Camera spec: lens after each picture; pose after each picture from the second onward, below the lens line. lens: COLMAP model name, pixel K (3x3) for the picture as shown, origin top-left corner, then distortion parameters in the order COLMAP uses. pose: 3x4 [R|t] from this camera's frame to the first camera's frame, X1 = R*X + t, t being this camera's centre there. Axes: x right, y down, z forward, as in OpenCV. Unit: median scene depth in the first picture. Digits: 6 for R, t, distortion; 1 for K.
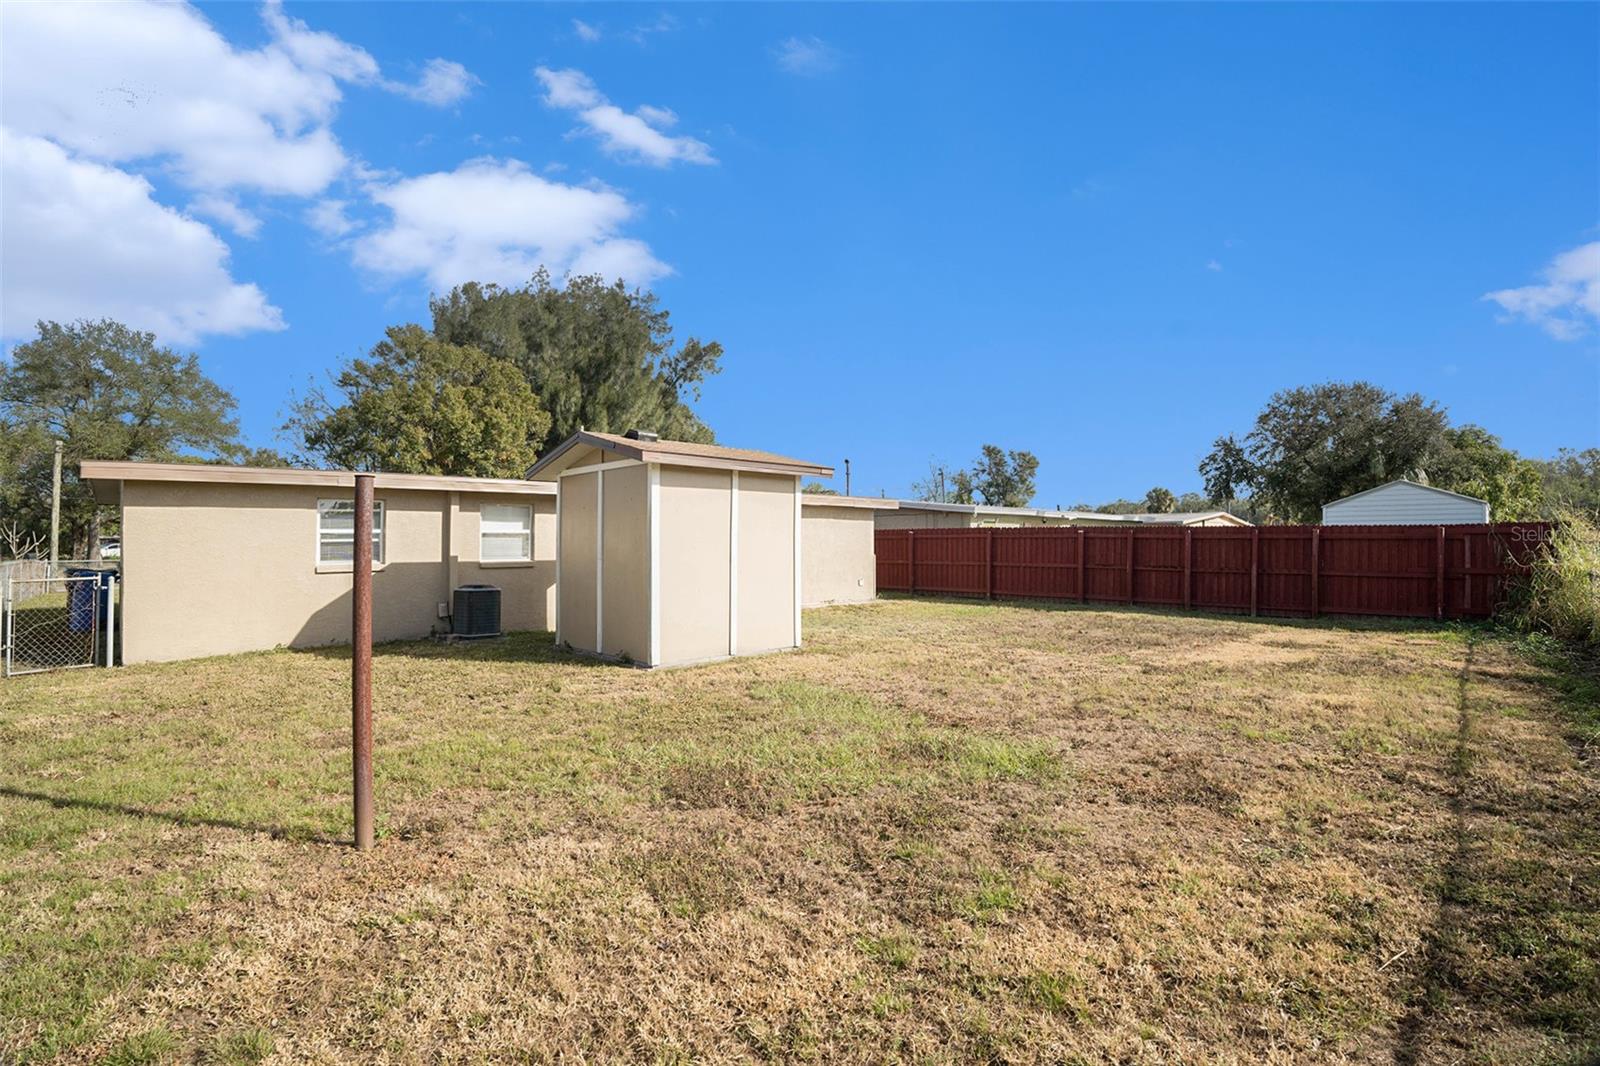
lens RADIAL K [[750.5, 0, 800.0], [0, 750.5, 533.0], [0, 0, 1]] dist [-0.066991, 0.000756]
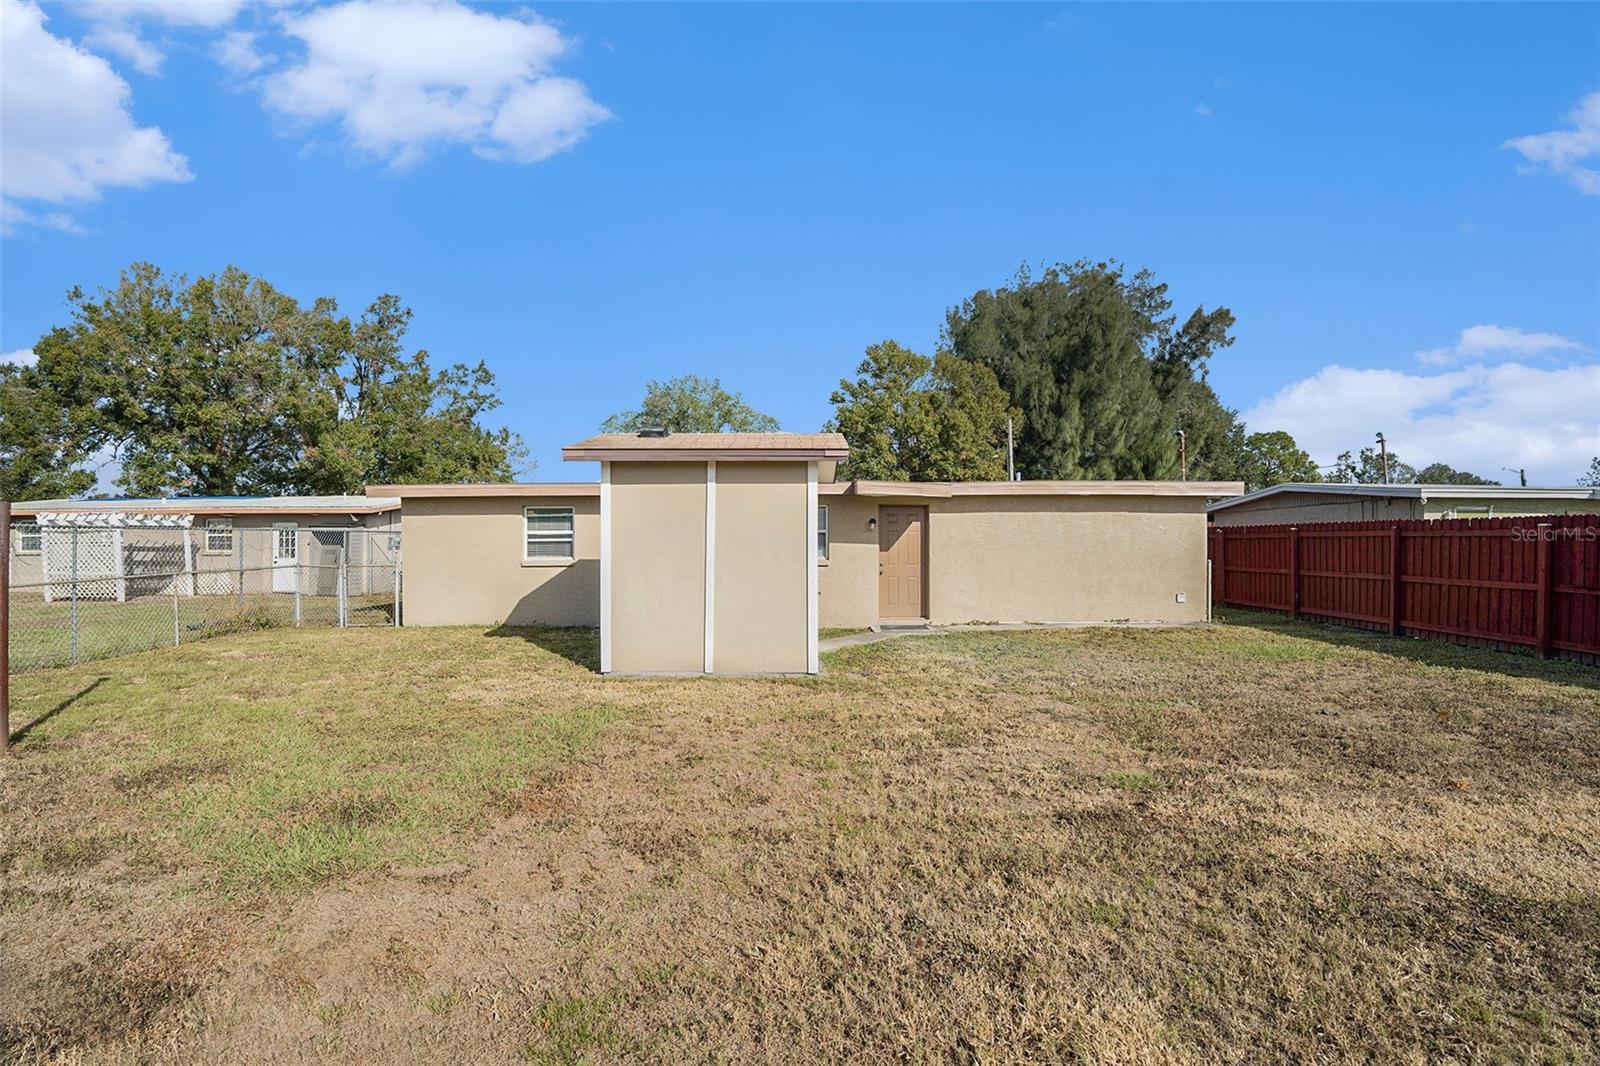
lens RADIAL K [[750.5, 0, 800.0], [0, 750.5, 533.0], [0, 0, 1]] dist [-0.066991, 0.000756]
pose [[0.750441, -0.003126, -0.660930, 0.121183], [0.005094, 0.999986, 0.001054, -0.000108], [0.660918, -0.004158, 0.750447, 0.090254]]
